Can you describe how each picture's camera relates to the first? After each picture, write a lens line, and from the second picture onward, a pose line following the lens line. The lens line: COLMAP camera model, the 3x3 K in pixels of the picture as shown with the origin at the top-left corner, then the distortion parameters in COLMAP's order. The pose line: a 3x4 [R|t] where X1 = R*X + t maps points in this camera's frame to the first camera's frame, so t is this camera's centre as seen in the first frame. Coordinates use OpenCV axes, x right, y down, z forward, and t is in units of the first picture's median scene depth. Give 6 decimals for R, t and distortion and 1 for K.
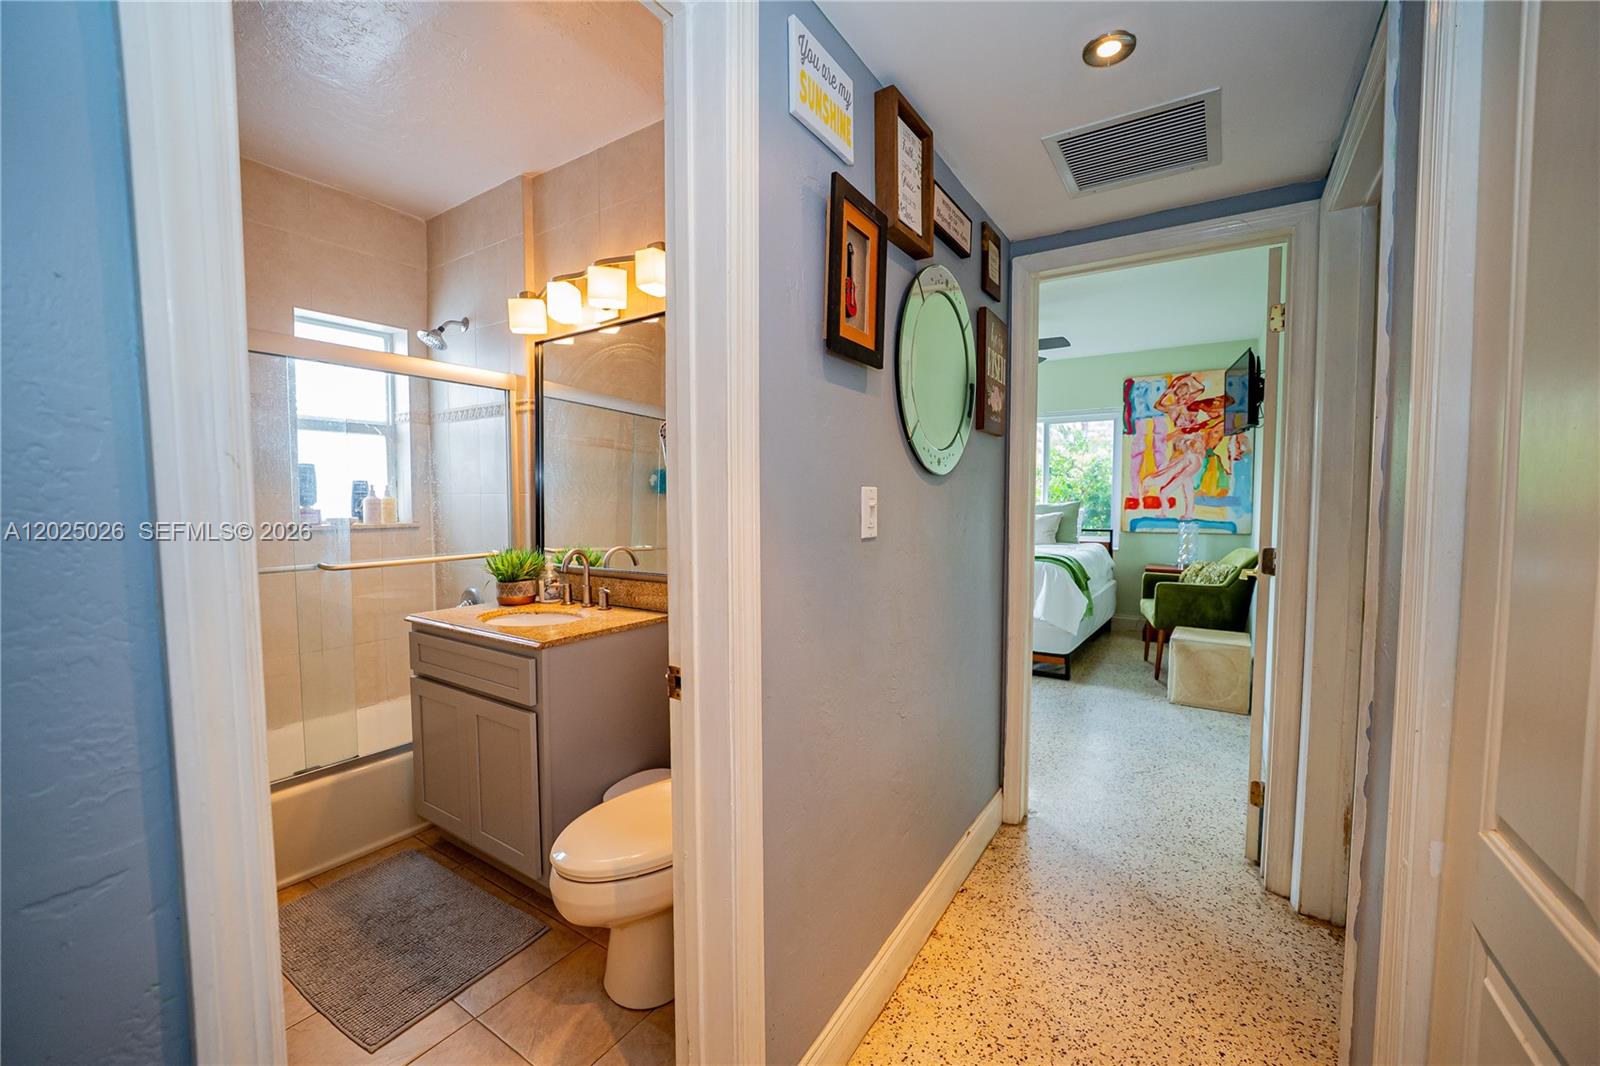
lens RADIAL K [[637.2, 0, 797.6], [0, 637.2, 530.3], [0, 0, 1]] dist [-0.018772, 0.002886]
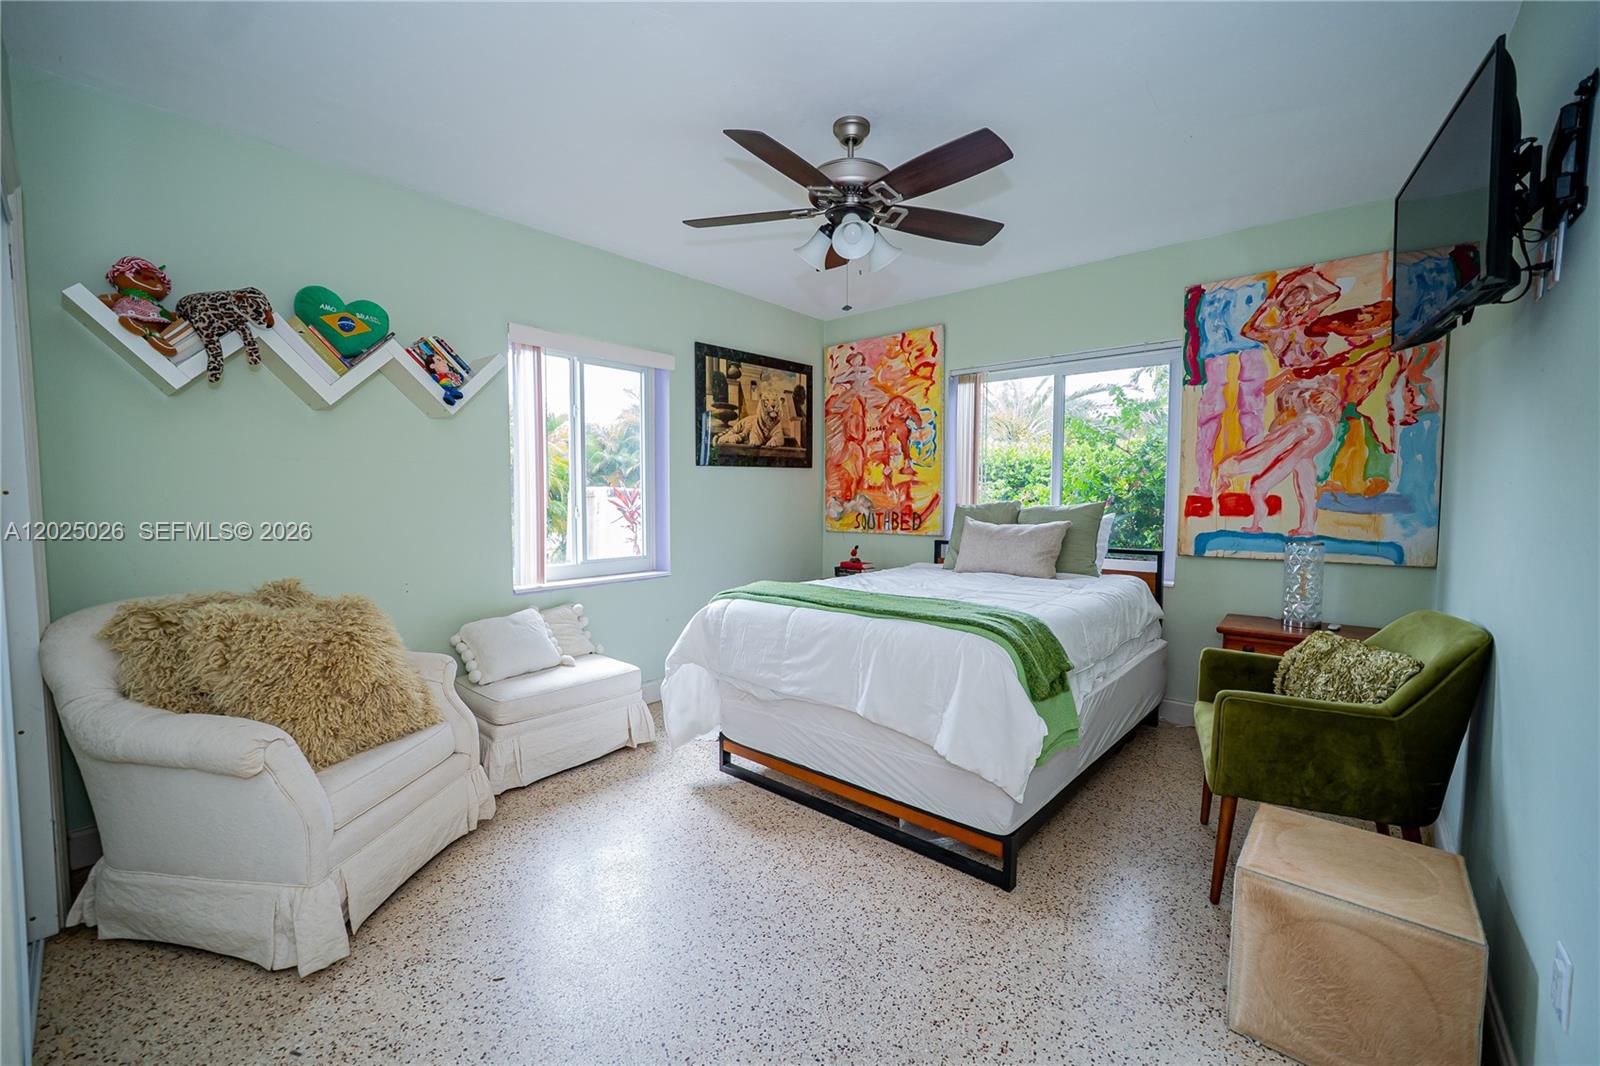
lens RADIAL K [[638.4, 0, 798.5], [0, 638.4, 528.1], [0, 0, 1]] dist [-0.019127, 0.000038]
pose [[0.990742, 0.011437, -0.135276, 0.257854], [-0.011236, 0.999934, 0.002251, -0.020338], [0.135293, -0.000711, 0.990805, 0.402558]]
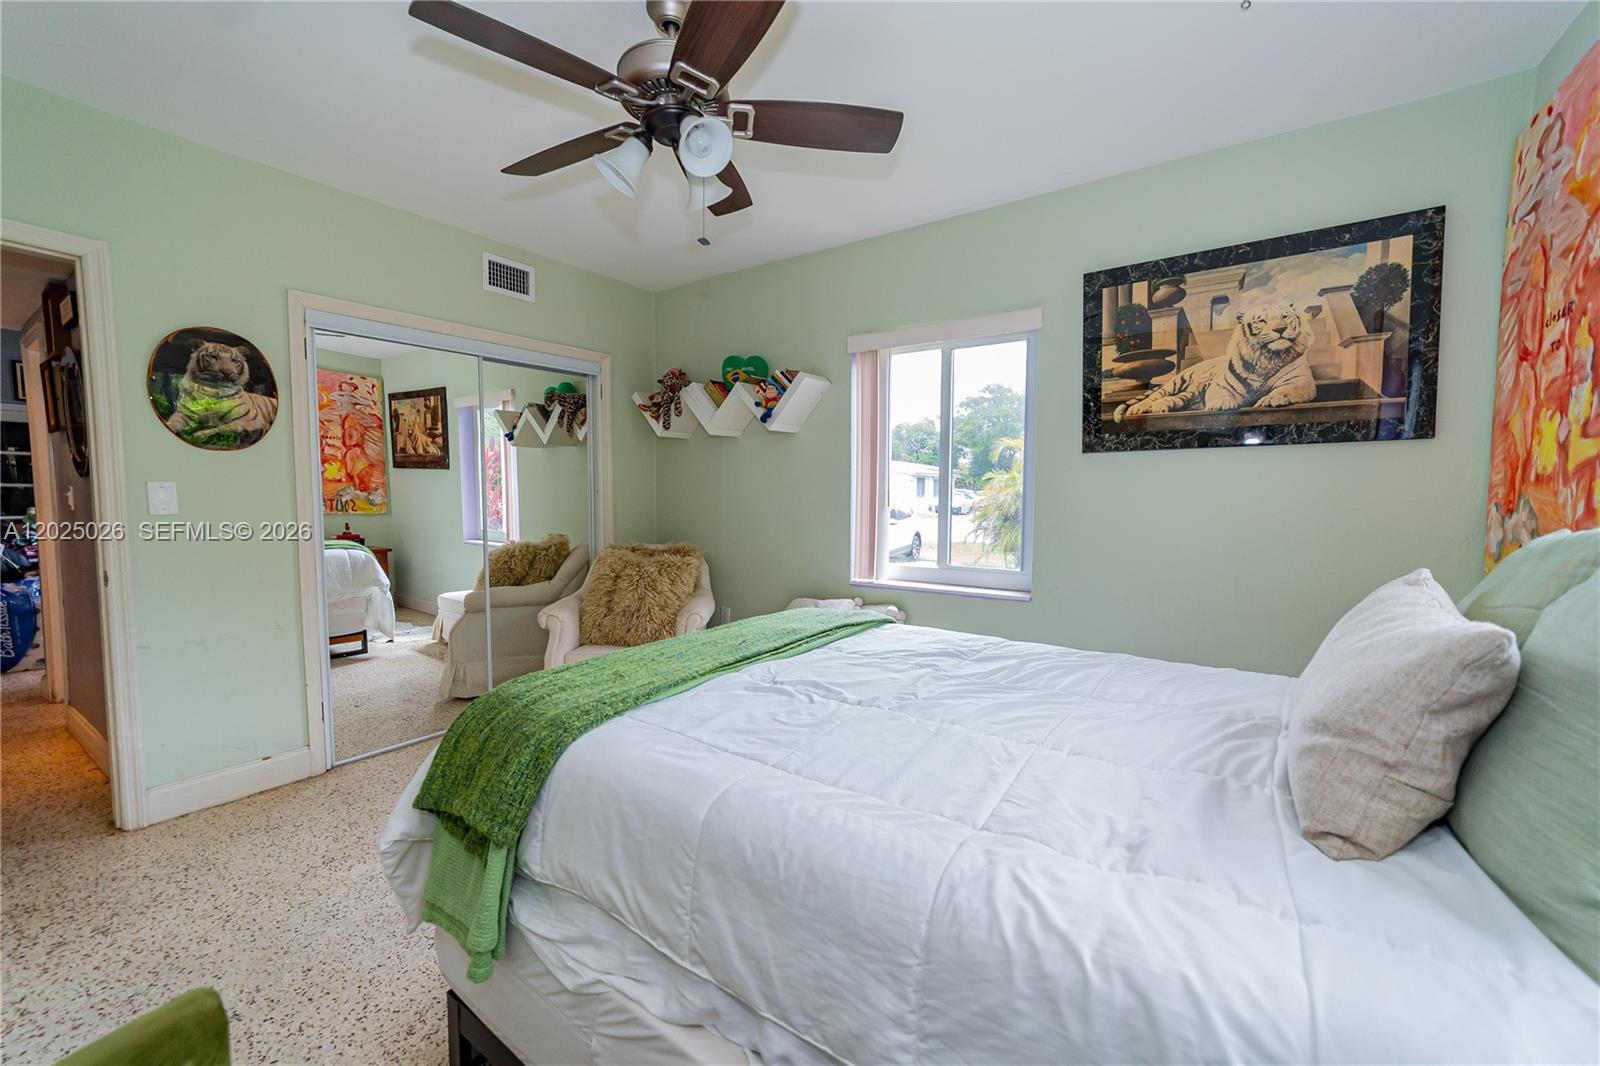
lens RADIAL K [[637.2, 0, 797.6], [0, 637.2, 530.3], [0, 0, 1]] dist [-0.018772, 0.002886]
pose [[-0.026145, 0.062401, -0.997709, 0.575788], [-0.055985, 0.996392, 0.063786, -0.049311], [0.998089, 0.057524, -0.022557, 0.932572]]
